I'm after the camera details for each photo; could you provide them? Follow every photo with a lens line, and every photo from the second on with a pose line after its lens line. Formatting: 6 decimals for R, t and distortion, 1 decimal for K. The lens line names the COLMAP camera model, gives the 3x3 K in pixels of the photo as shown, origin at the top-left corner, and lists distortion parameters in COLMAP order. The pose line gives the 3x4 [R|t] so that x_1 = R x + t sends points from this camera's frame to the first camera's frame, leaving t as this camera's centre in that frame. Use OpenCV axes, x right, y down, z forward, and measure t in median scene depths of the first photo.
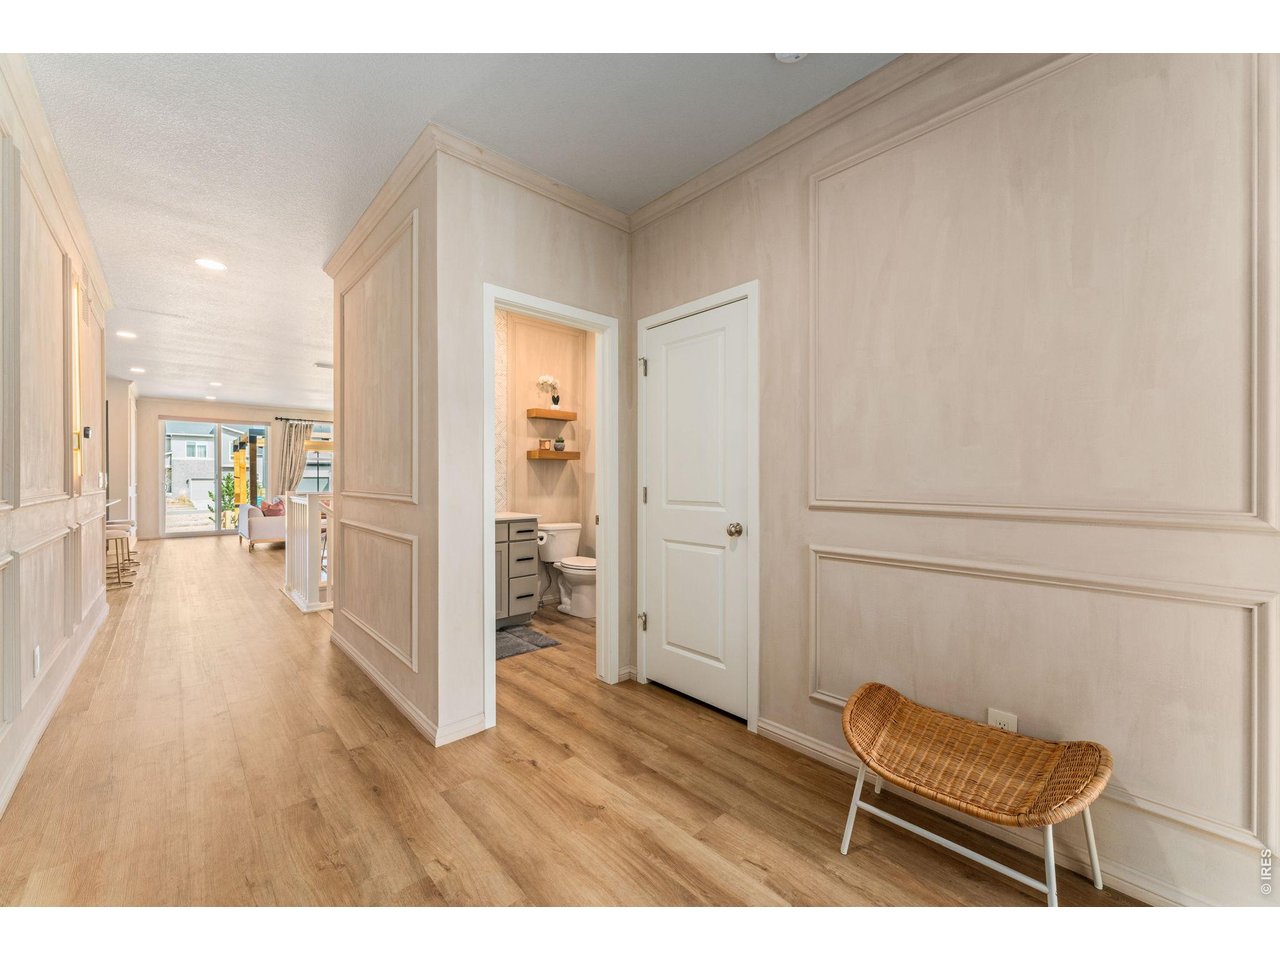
lens RADIAL K [[510.6, 0, 640.0], [0, 510.6, 480.0], [0, 0, 1]] dist [0.001513, 0.000124]
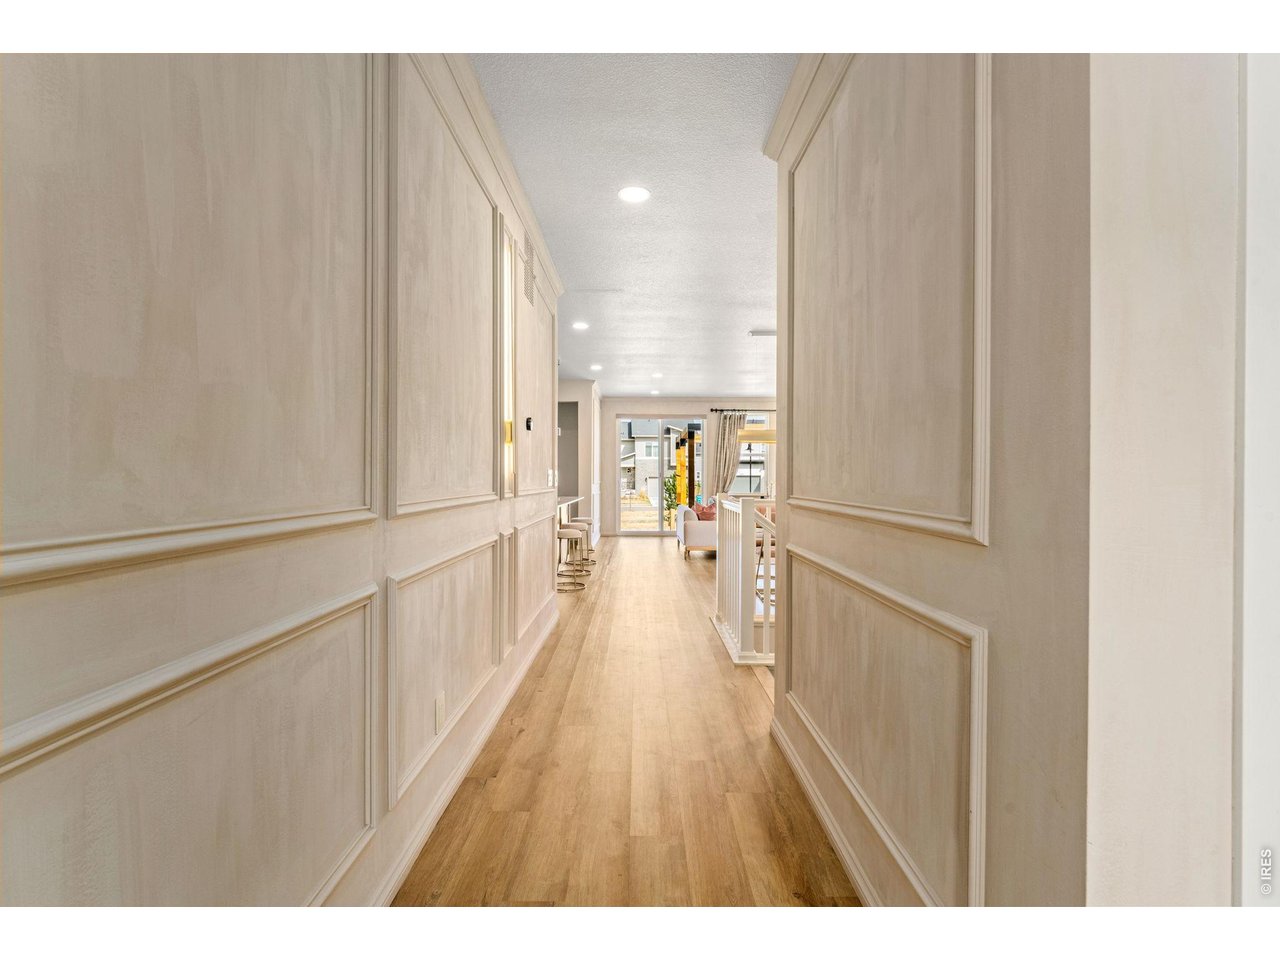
lens RADIAL K [[510.6, 0, 640.0], [0, 510.6, 480.0], [0, 0, 1]] dist [0.001513, 0.000124]
pose [[0.716594, 0.006599, -0.697459, -0.197693], [-0.005423, 0.999978, 0.003890, -0.000500], [0.697469, 0.000994, 0.716614, 0.303801]]
